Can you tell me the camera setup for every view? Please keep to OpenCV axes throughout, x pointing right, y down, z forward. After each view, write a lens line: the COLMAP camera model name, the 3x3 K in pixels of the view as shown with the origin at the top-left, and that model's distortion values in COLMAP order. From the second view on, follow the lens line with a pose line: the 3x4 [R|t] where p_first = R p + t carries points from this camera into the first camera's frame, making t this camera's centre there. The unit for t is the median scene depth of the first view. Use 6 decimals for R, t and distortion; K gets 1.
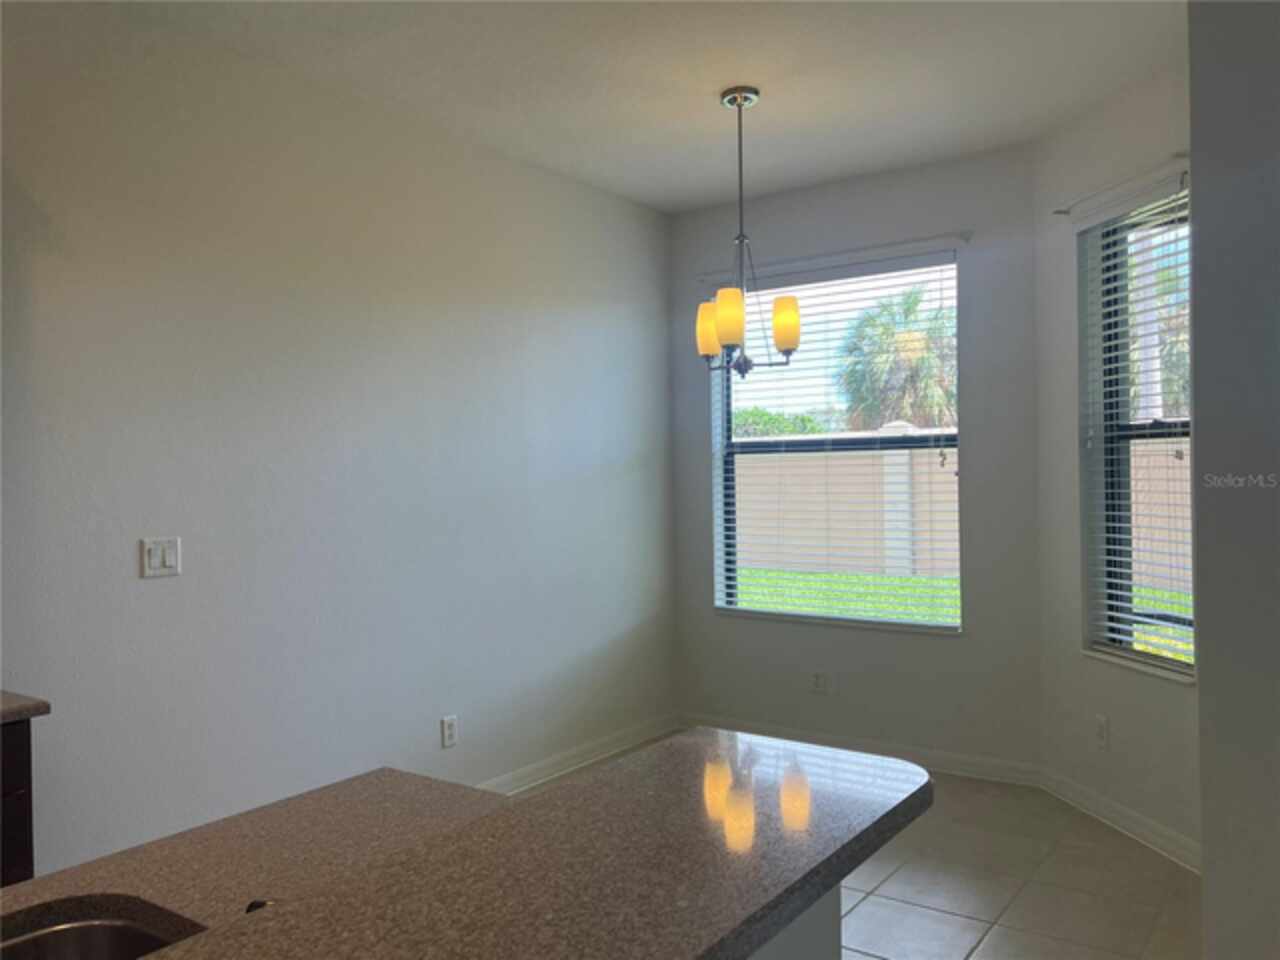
lens RADIAL K [[999.8, 0, 631.3], [0, 999.8, 477.9], [0, 0, 1]] dist [0.035893, -0.025107]
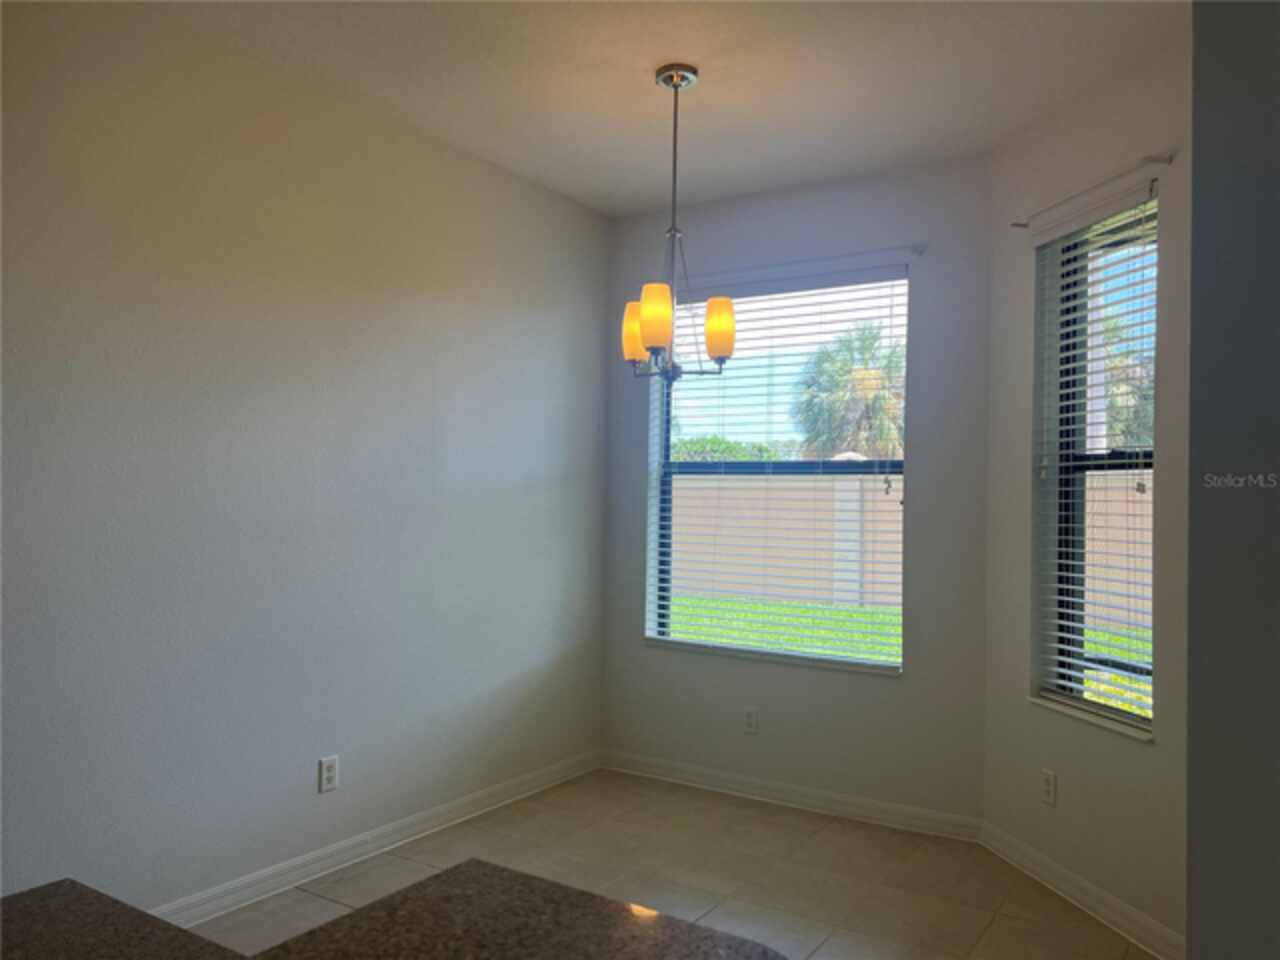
lens RADIAL K [[968.2, 0, 646.5], [0, 968.2, 482.1], [0, 0, 1]] dist [0.031139, 0.005675]
pose [[0.998191, 0.035171, 0.048757, 0.047359], [-0.034064, 0.999147, -0.023349, 0.006919], [-0.049537, 0.021646, 0.998538, 0.123013]]
